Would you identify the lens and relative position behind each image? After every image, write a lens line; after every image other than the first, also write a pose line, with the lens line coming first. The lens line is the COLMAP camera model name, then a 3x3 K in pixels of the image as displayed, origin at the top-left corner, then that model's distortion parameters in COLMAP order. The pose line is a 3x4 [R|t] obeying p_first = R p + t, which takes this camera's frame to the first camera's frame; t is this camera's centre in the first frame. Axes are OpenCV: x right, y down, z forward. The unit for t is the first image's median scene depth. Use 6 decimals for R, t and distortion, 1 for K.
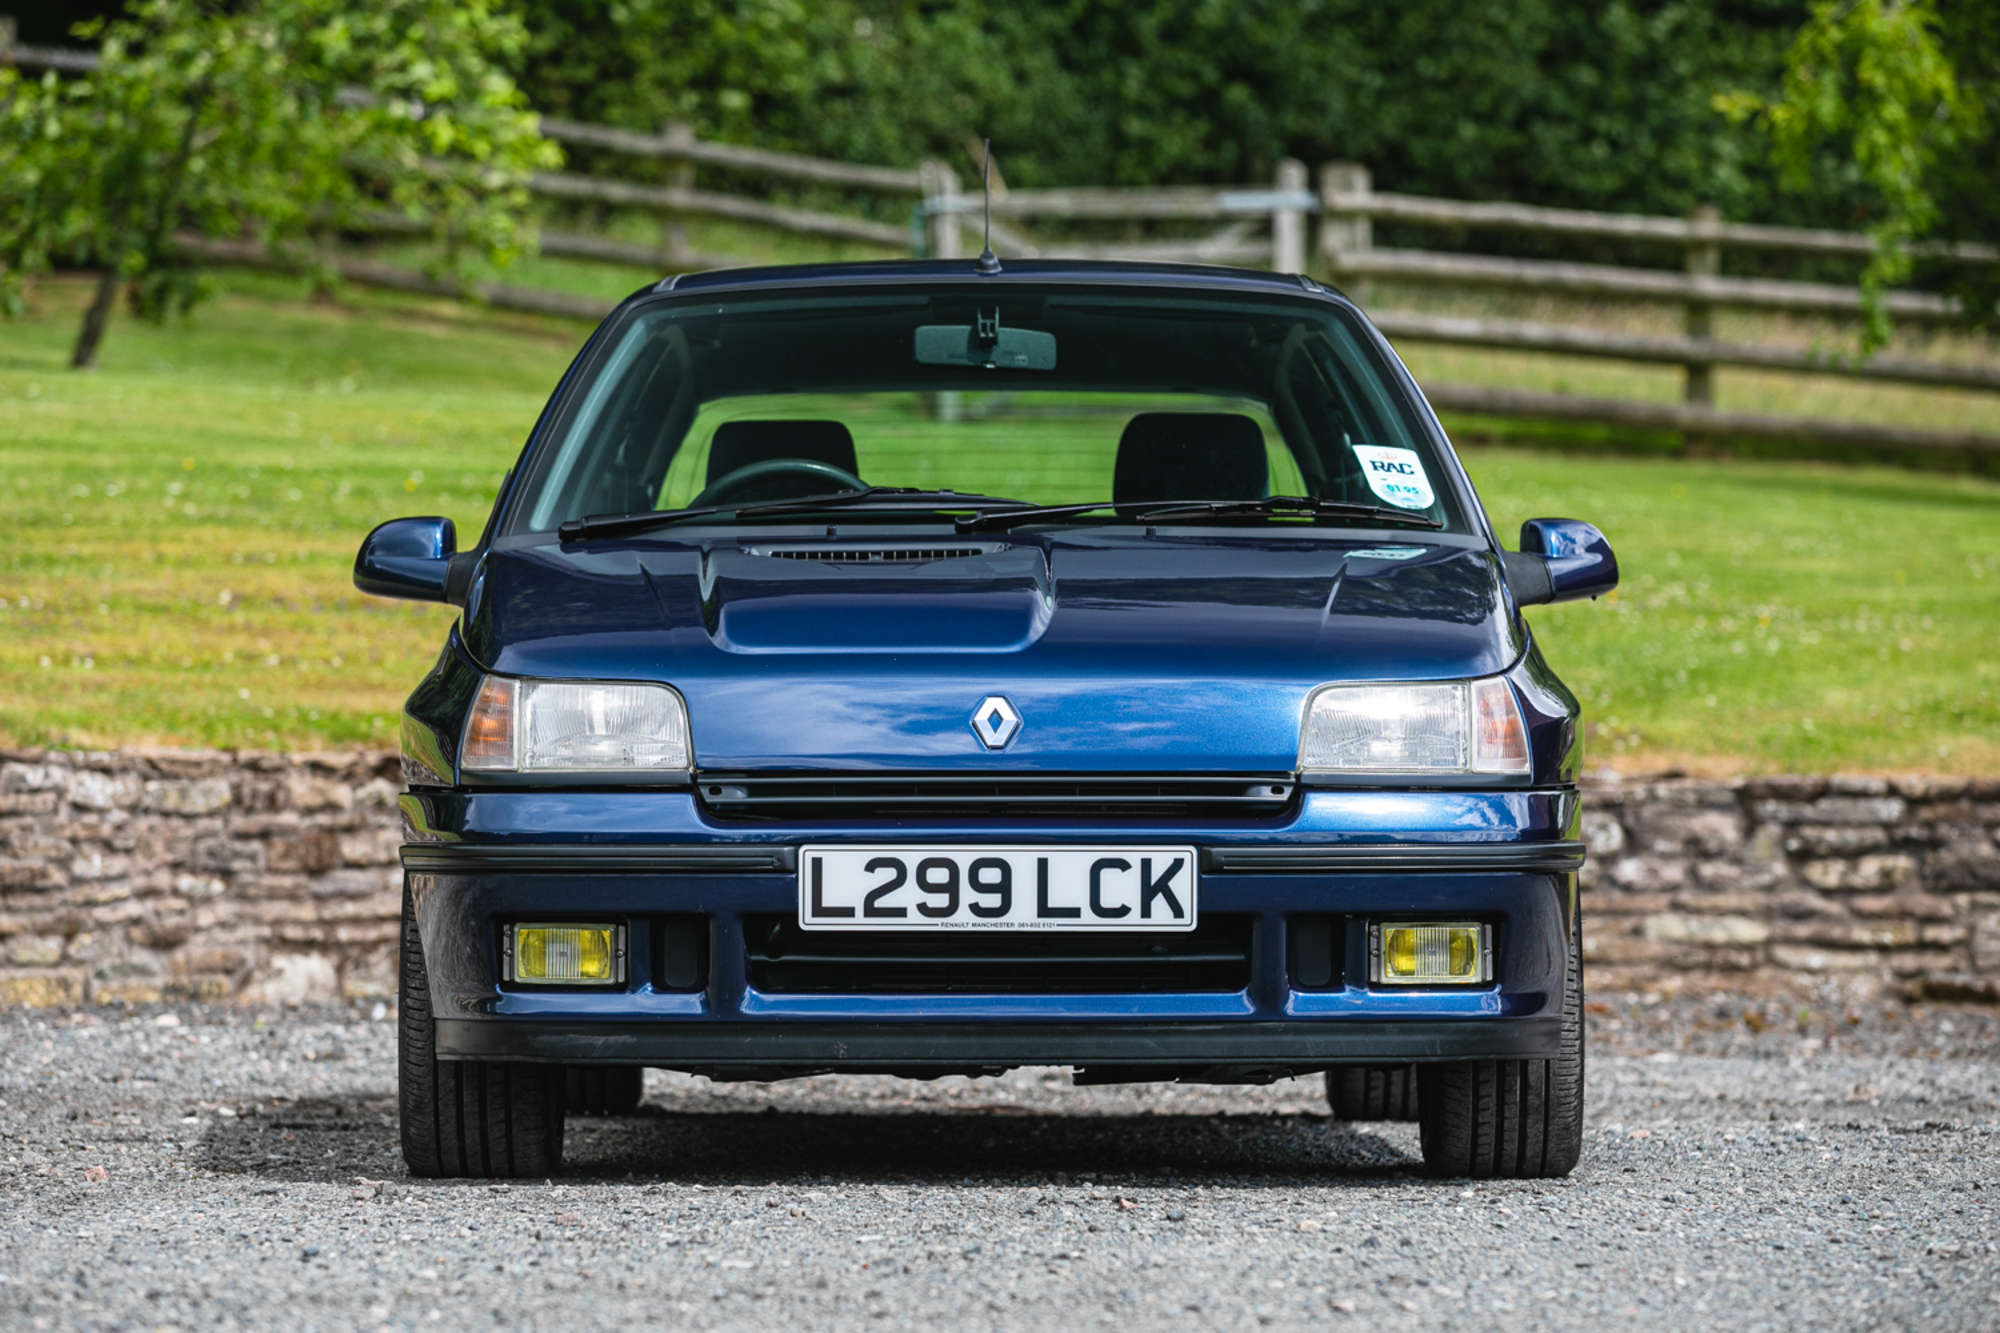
lens RADIAL K [[7611.8, 0, 1000.0], [0, 7611.8, 666.5], [0, 0, 1]] dist [0.122564, 0.581896]
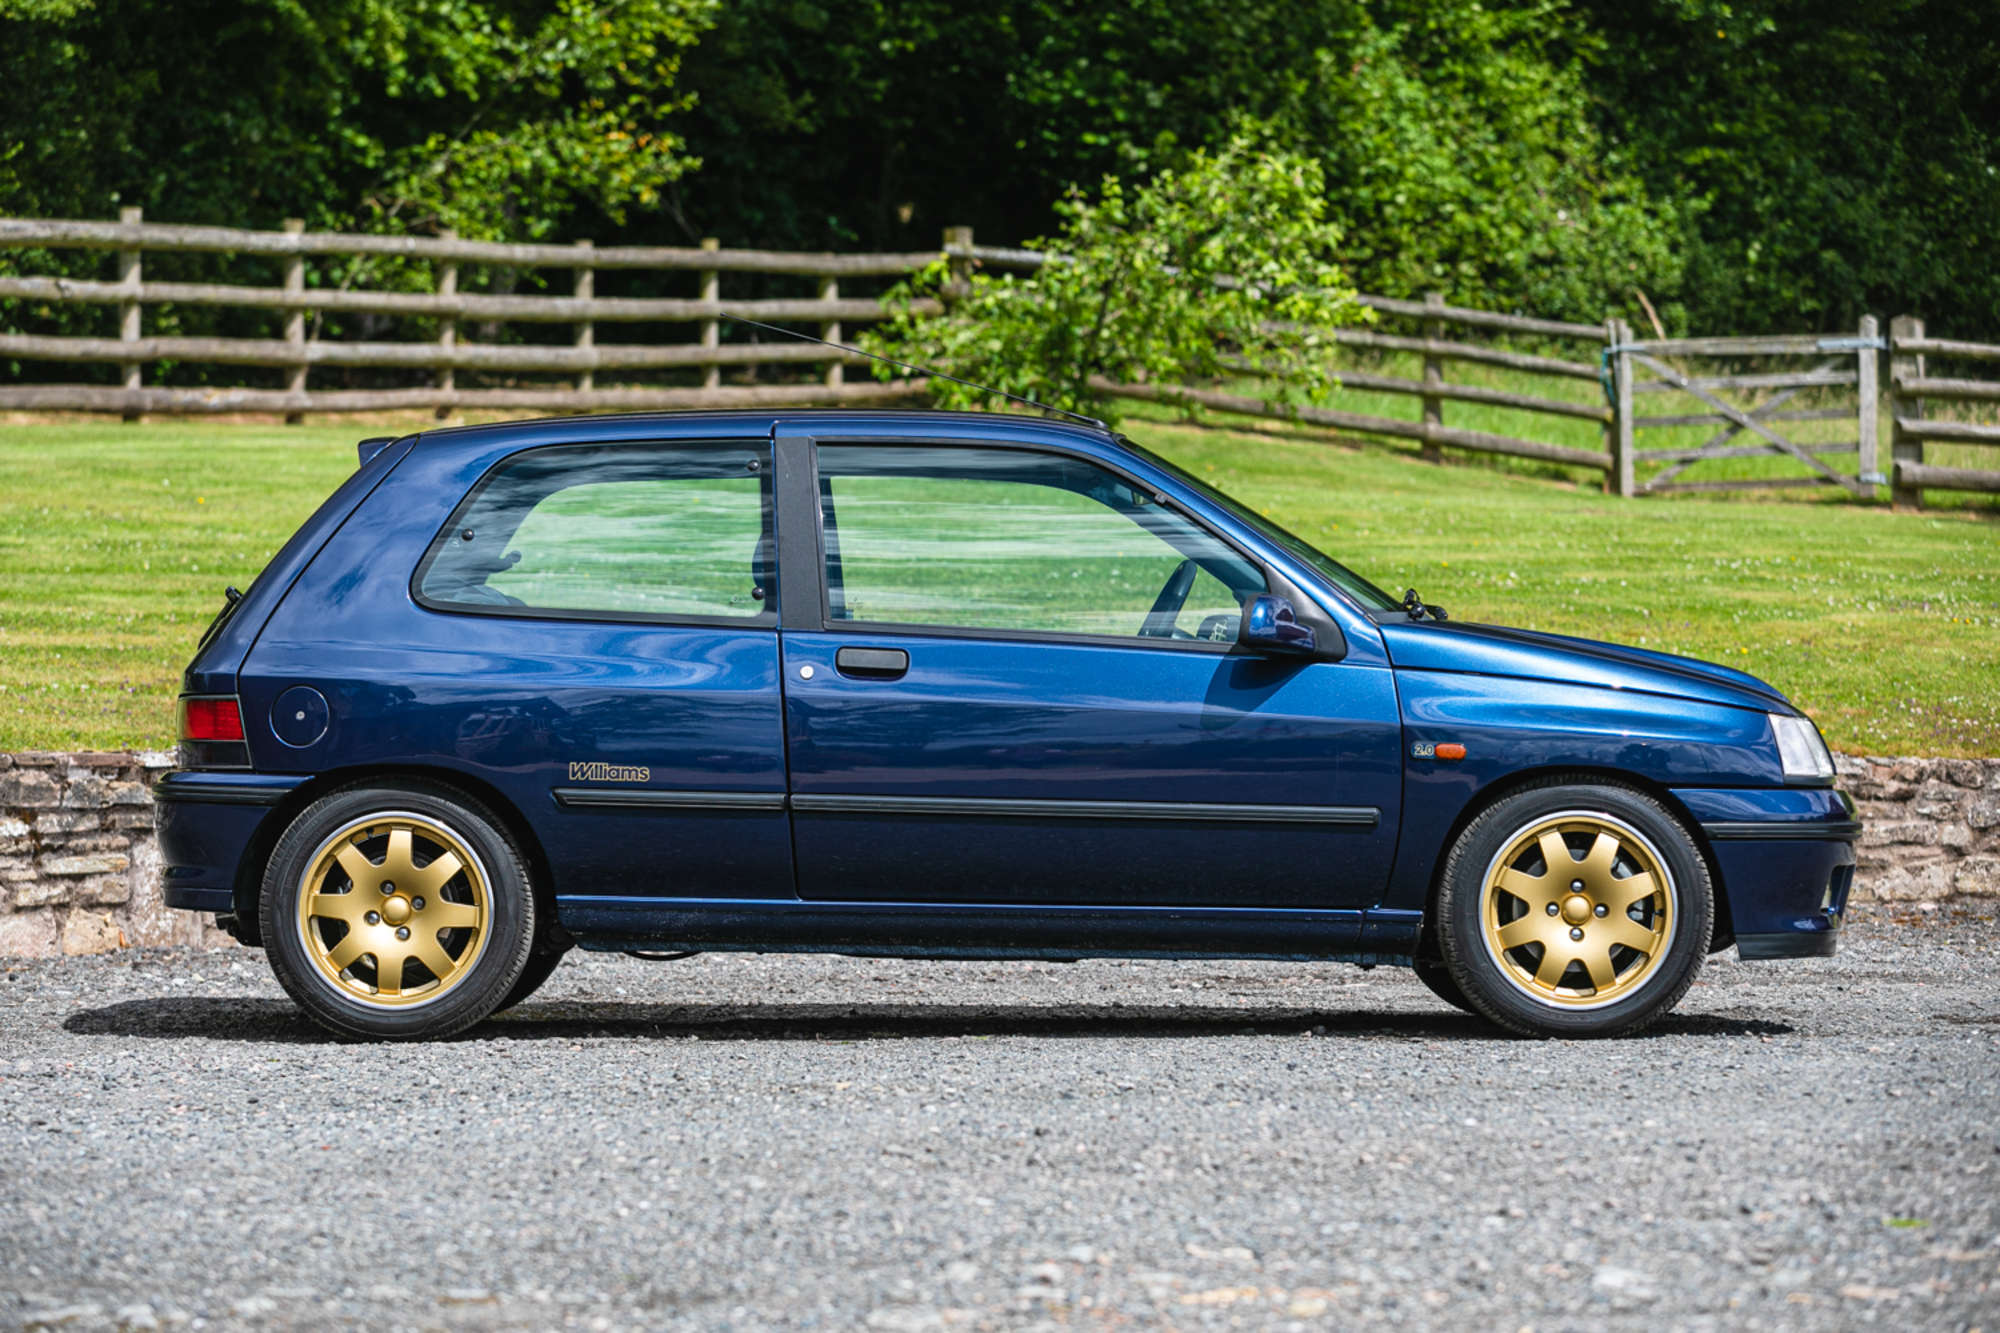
lens RADIAL K [[5827.4, 0, 1000.0], [0, 5827.4, 666.5], [0, 0, 1]] dist [-0.120916, 1.395522]
pose [[0.993749, -0.008234, -0.111330, -0.004288], [0.008568, 0.999960, 0.002524, -0.008480], [0.111305, -0.003462, 0.993780, -0.155542]]
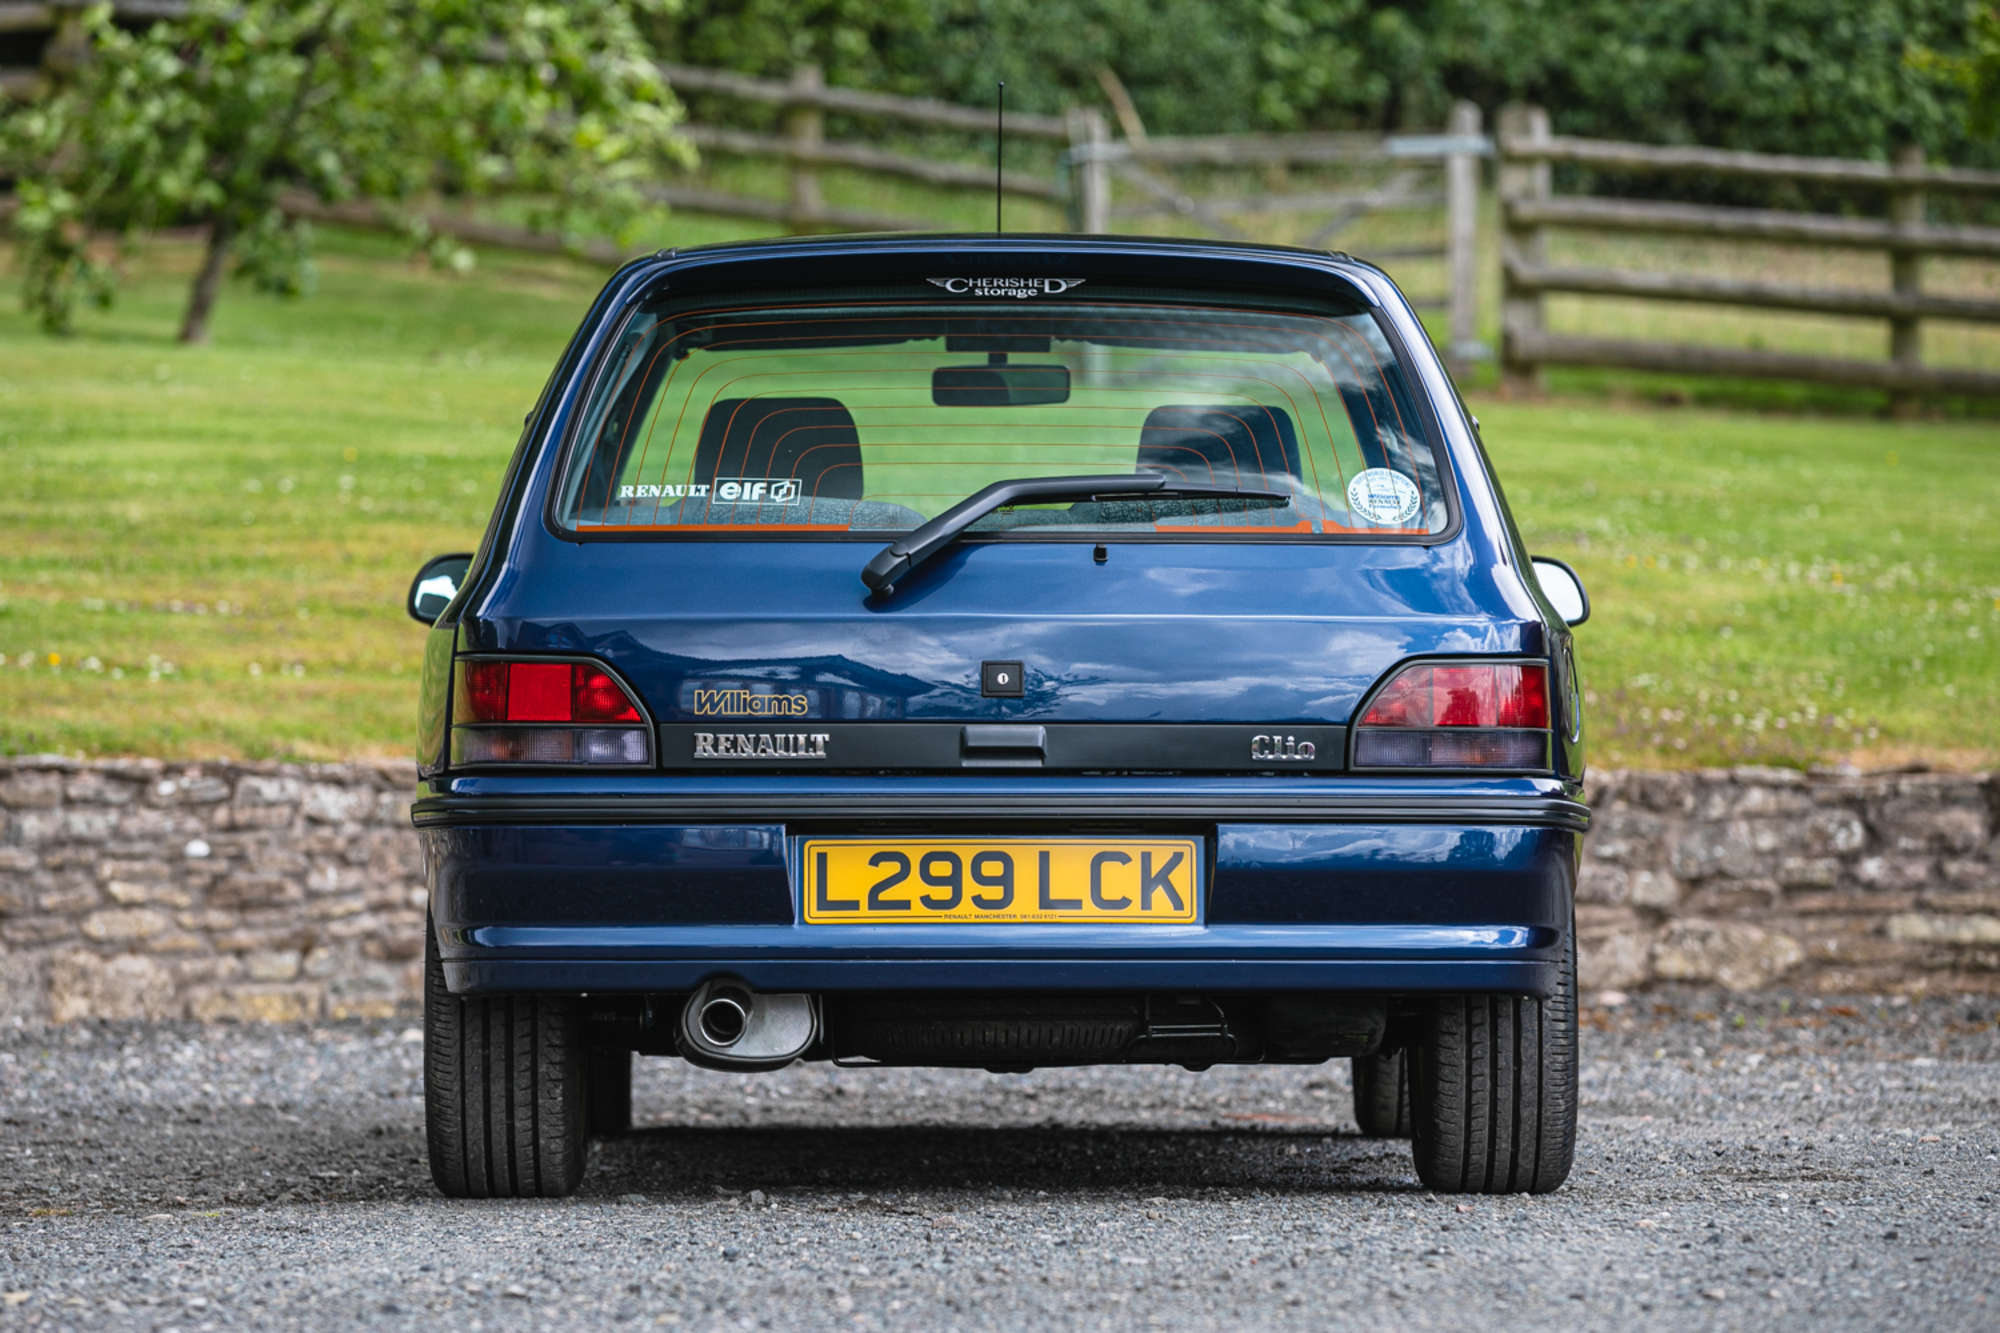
lens RADIAL K [[8658.6, 0, 1000.0], [0, 8658.6, 666.5], [0, 0, 1]] dist [0.377900, 5.442246]
pose [[0.999948, -0.008535, -0.005631, -0.022137], [0.008565, 0.999949, 0.005358, -0.005897], [0.005585, -0.005406, 0.999970, -0.108651]]
